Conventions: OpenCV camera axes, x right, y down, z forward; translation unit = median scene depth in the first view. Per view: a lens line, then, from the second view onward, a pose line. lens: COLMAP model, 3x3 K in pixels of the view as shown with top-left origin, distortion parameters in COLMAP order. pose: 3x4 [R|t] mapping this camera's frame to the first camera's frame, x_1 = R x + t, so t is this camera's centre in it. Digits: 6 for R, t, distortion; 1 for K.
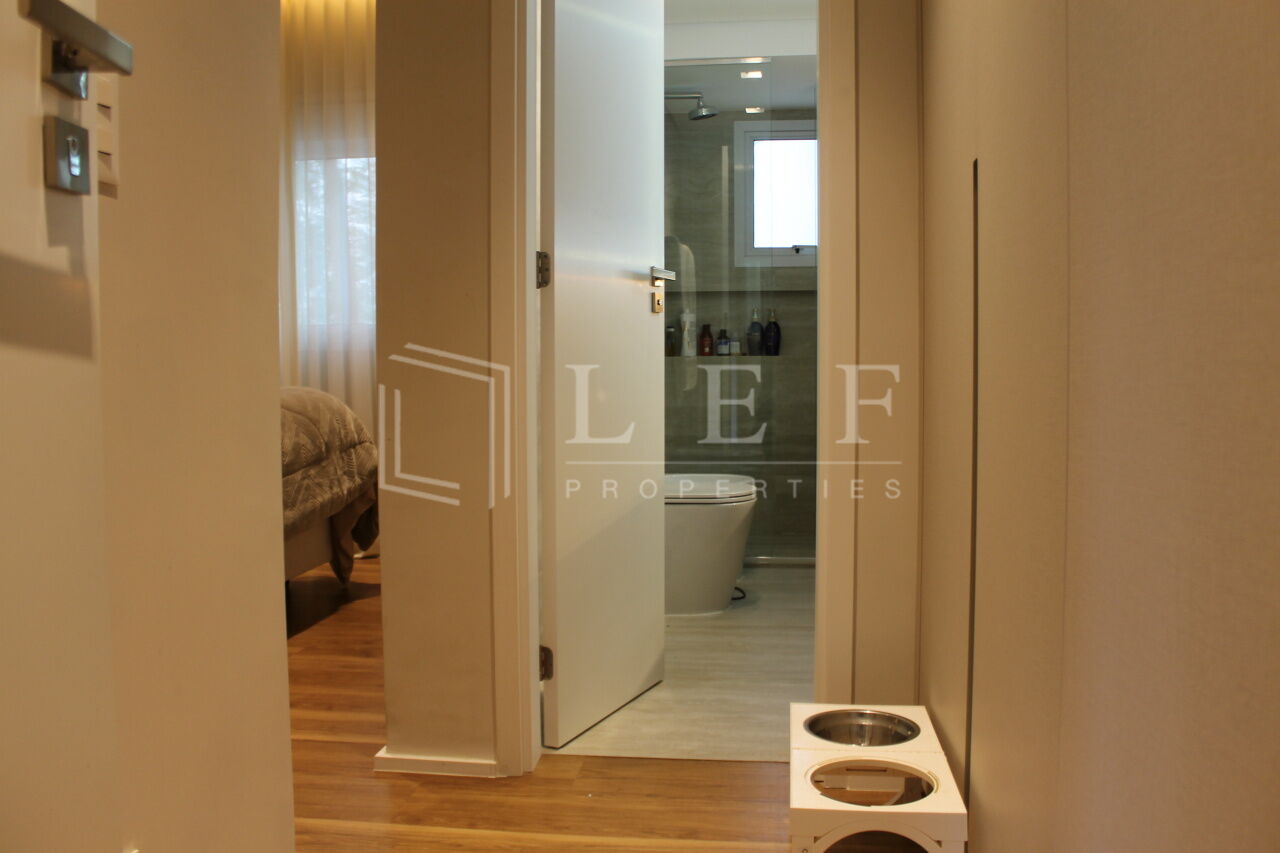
lens RADIAL K [[1078.7, 0, 639.7], [0, 1078.7, 426.2], [0, 0, 1]] dist [-0.161645, 0.146203]
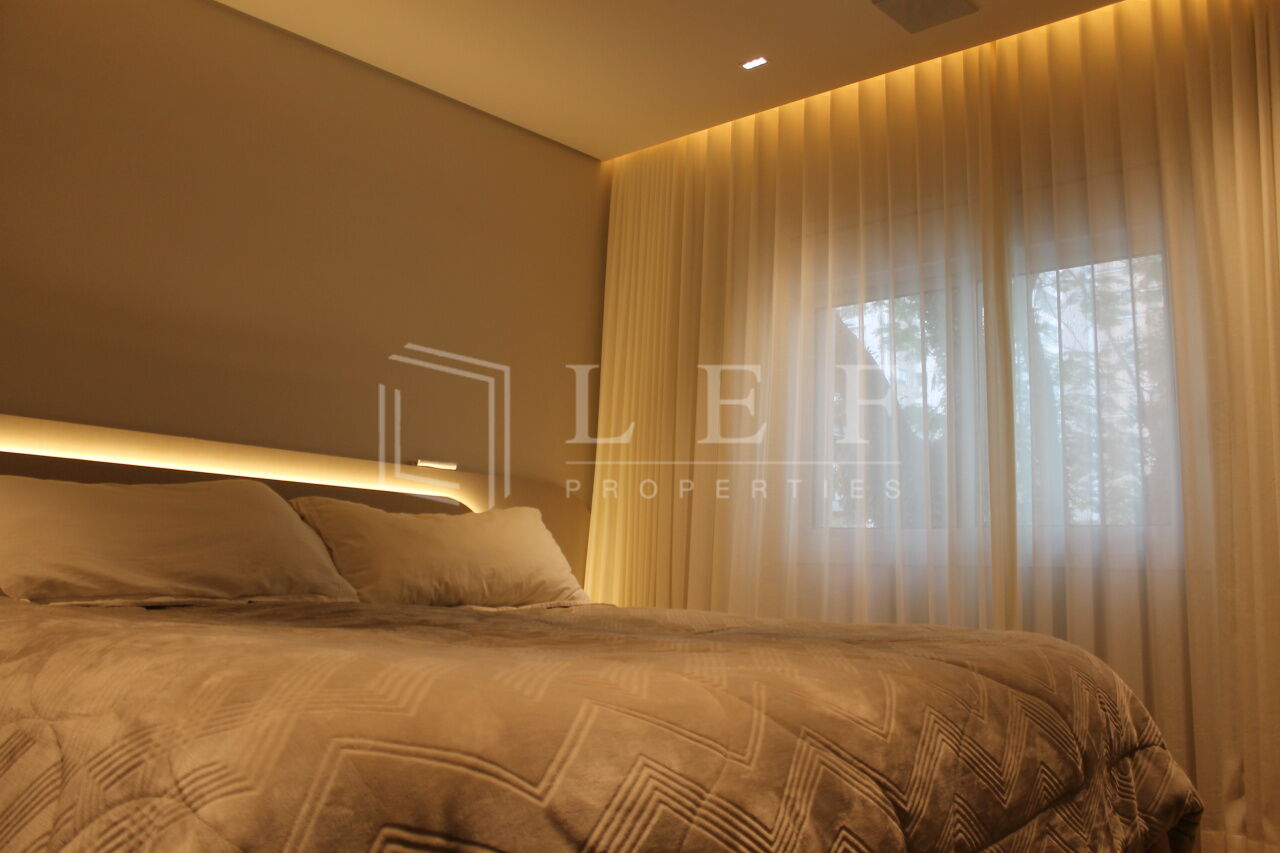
lens RADIAL K [[1078.7, 0, 638.8], [0, 1078.7, 425.4], [0, 0, 1]] dist [-0.161645, 0.146203]
pose [[0.807335, -0.047802, -0.588154, -0.165855], [-0.070875, 0.981643, -0.177070, -0.033778], [0.585821, 0.184641, 0.789127, 0.455306]]
